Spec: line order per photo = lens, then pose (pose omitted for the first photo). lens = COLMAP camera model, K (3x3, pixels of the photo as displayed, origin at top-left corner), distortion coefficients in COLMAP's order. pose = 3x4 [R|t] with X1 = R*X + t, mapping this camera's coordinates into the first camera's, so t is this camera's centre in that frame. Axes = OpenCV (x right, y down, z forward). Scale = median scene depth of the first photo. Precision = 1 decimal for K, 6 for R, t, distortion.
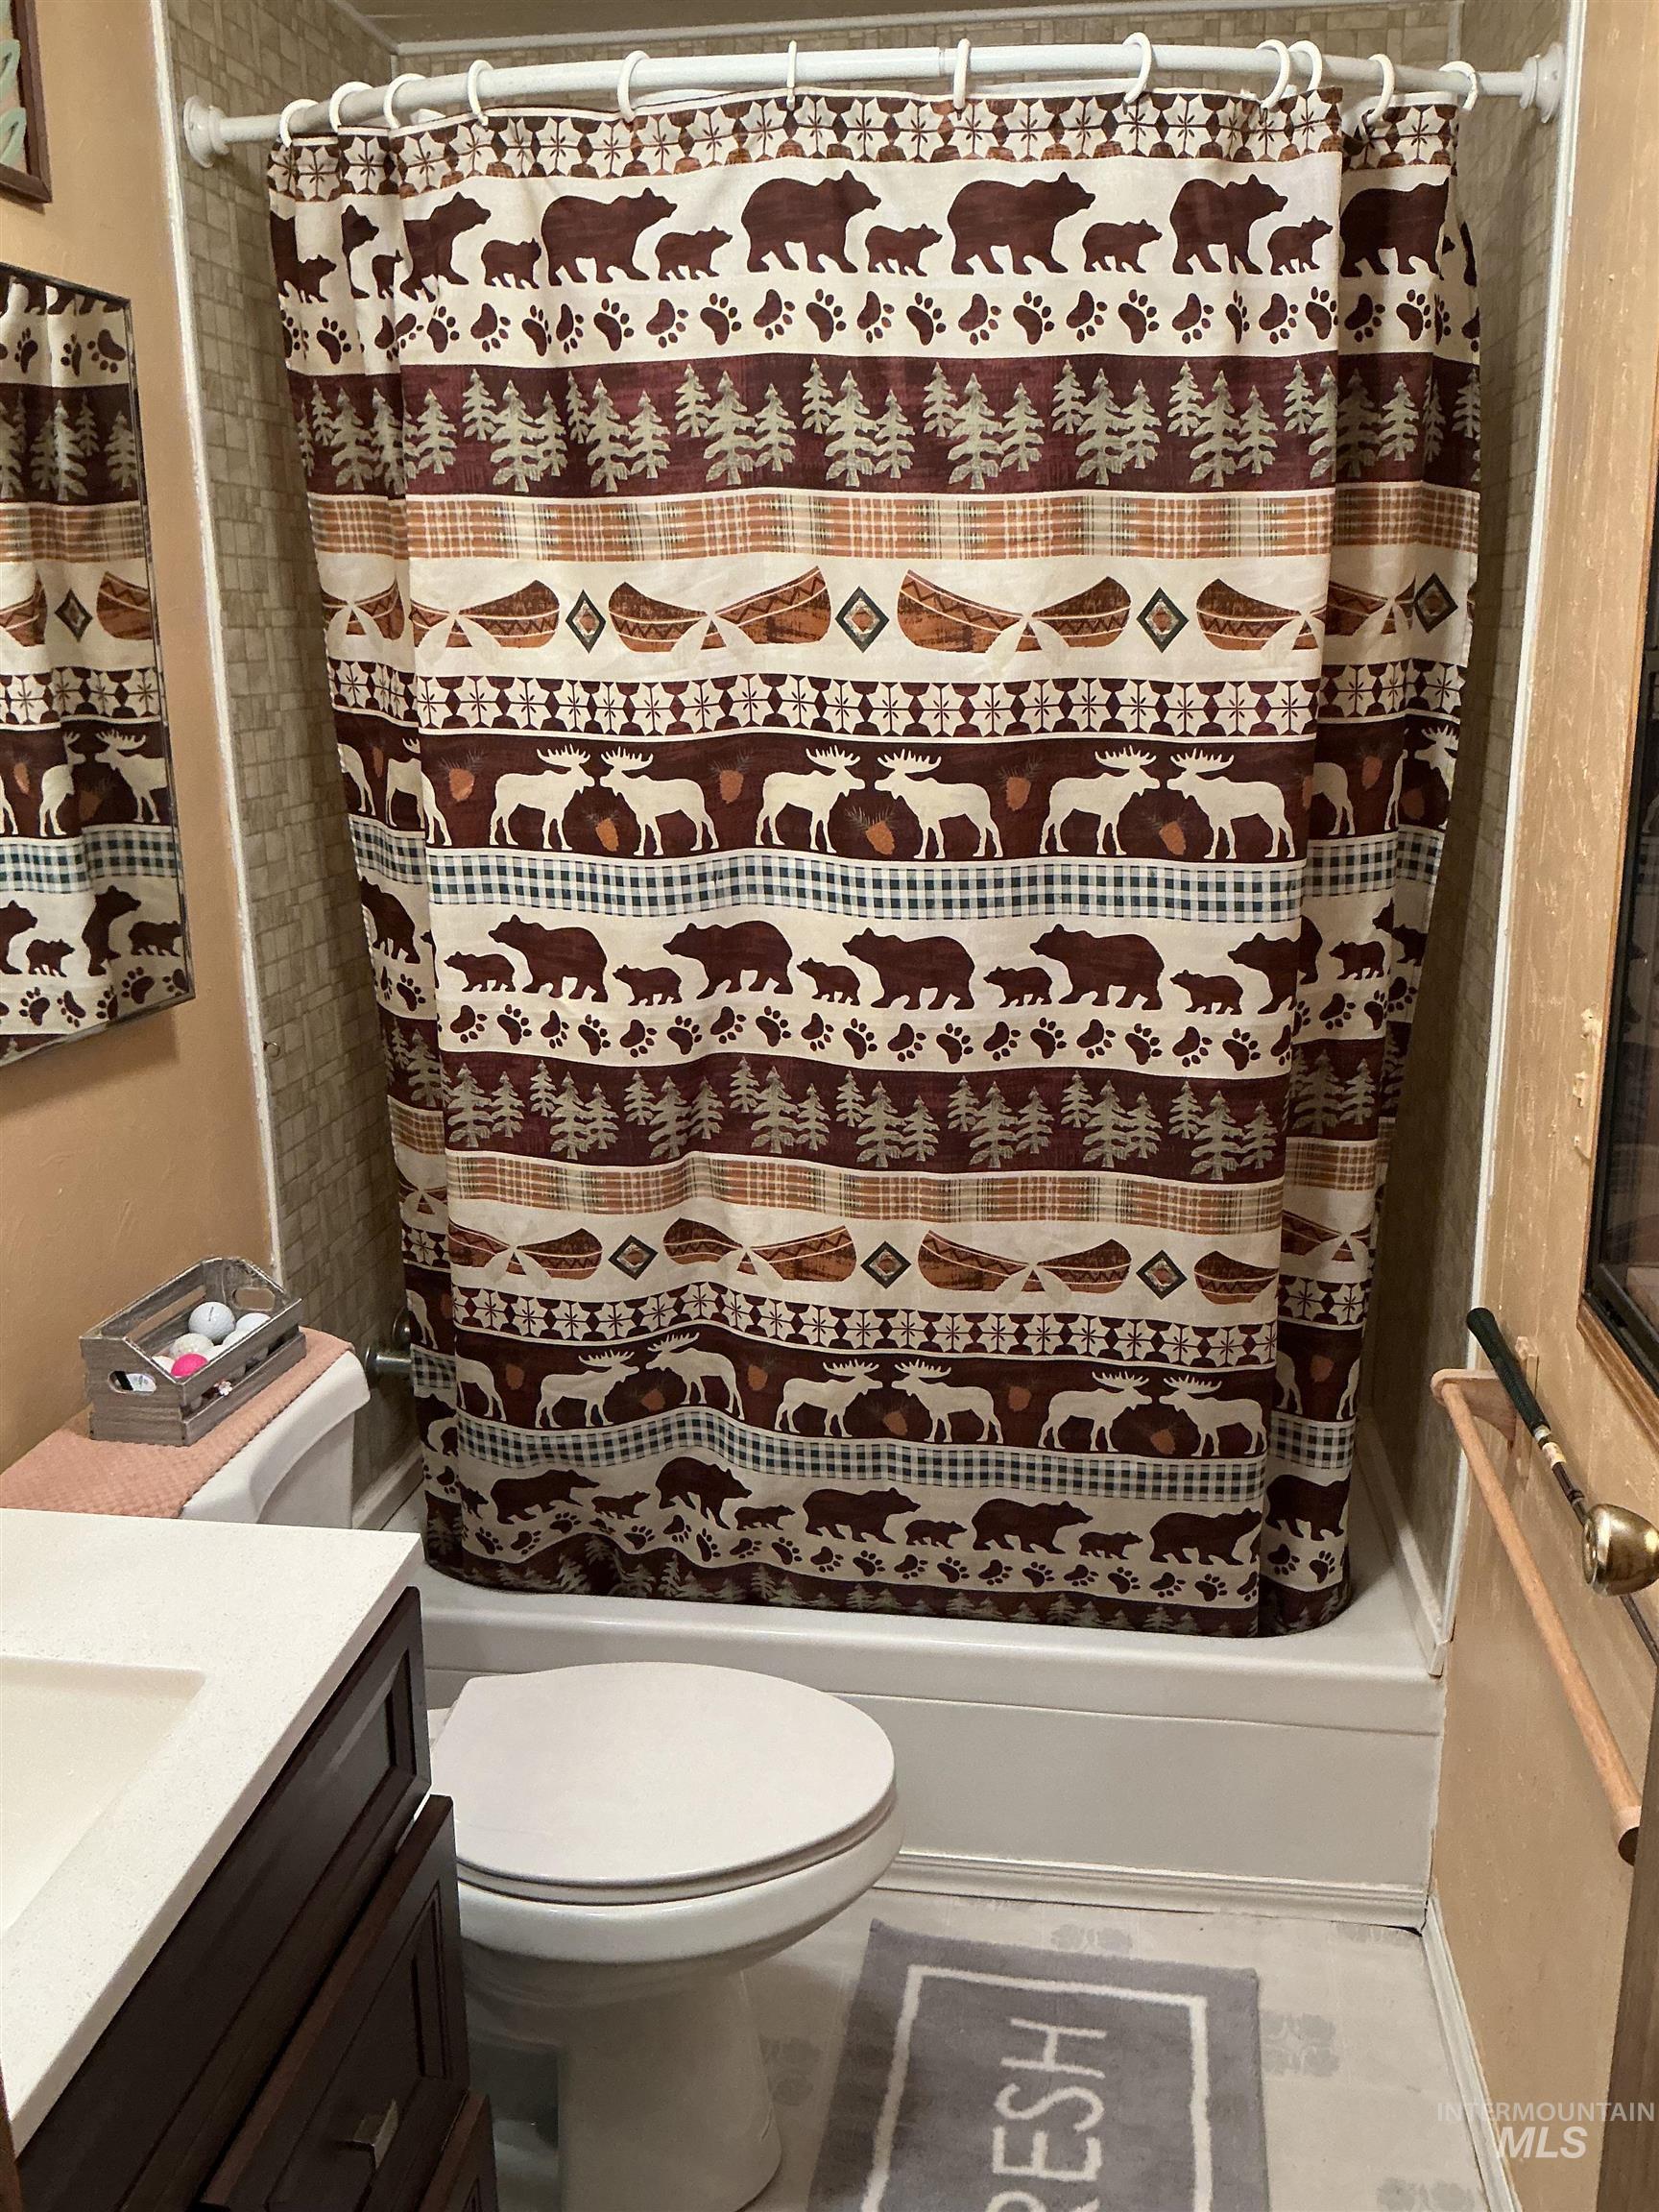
lens RADIAL K [[1855.2, 0, 829.5], [0, 1855.2, 1106.0], [0, 0, 1]] dist [0.153104, -0.343976]
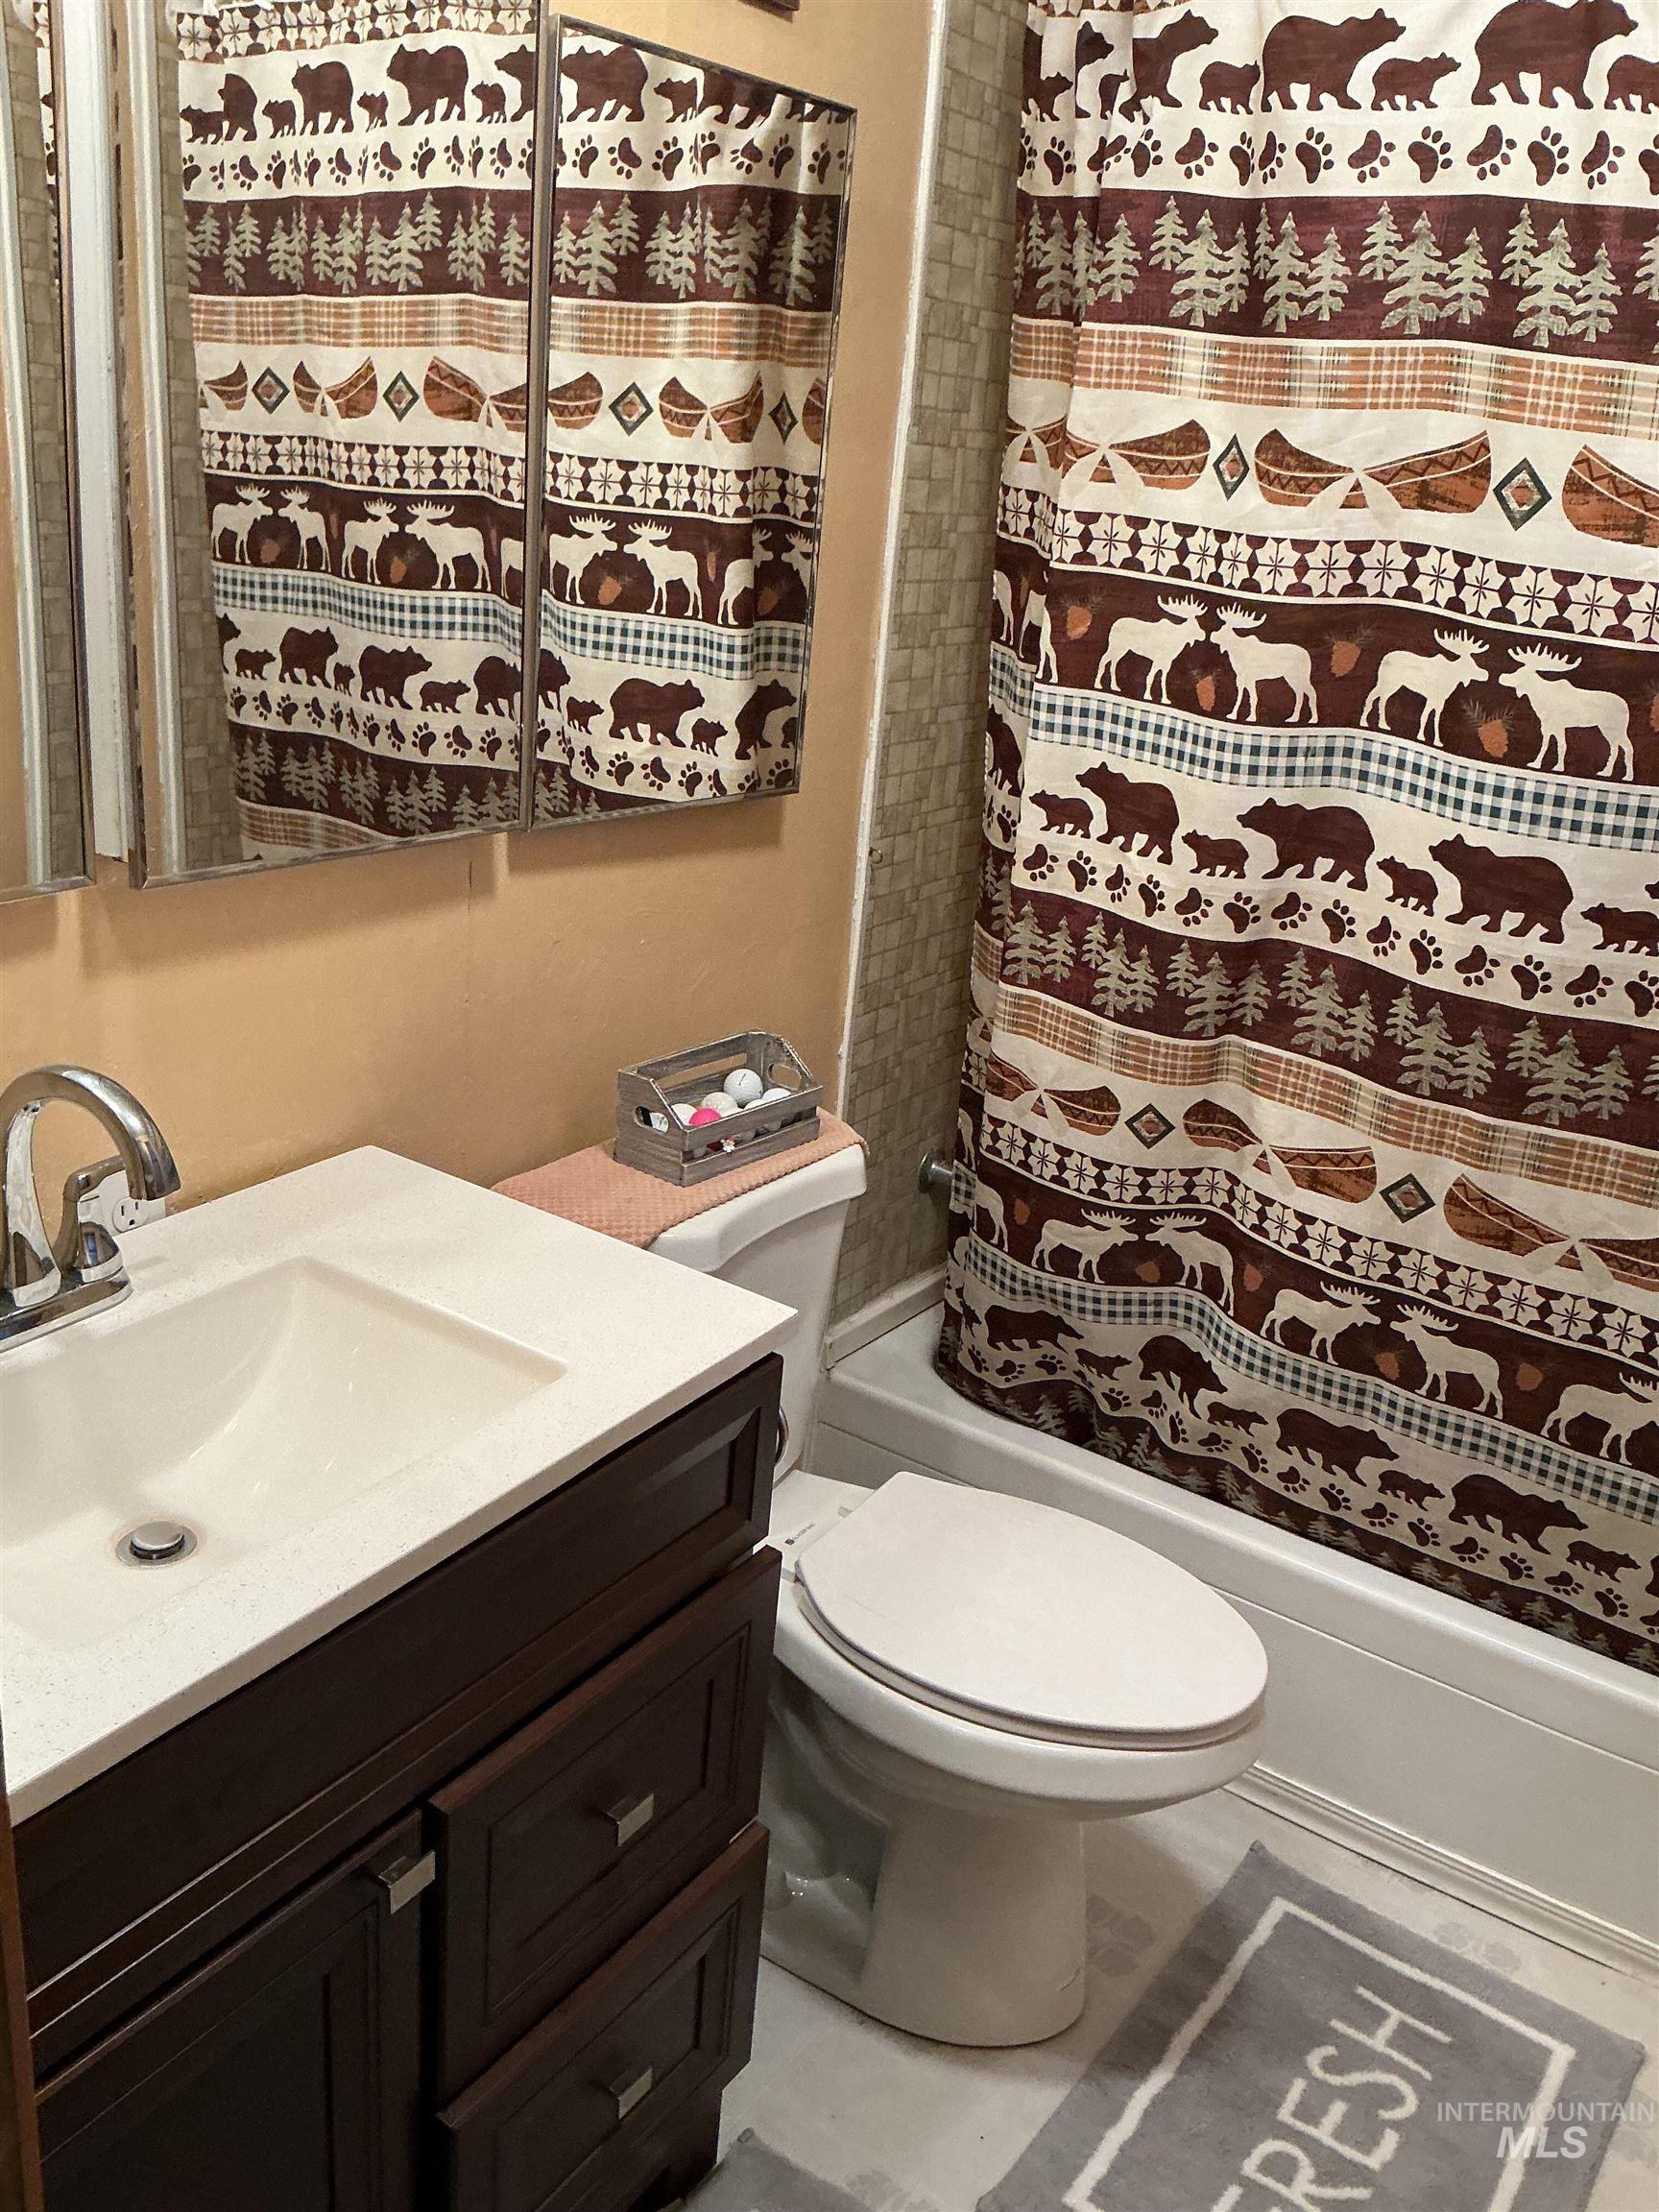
lens RADIAL K [[1855.2, 0, 829.5], [0, 1855.2, 1106.0], [0, 0, 1]] dist [0.153104, -0.343976]
pose [[0.892752, 0.232649, -0.385834, 0.129687], [-0.203541, 0.972255, 0.115288, -0.009339], [0.401950, -0.024391, 0.915337, 0.024609]]
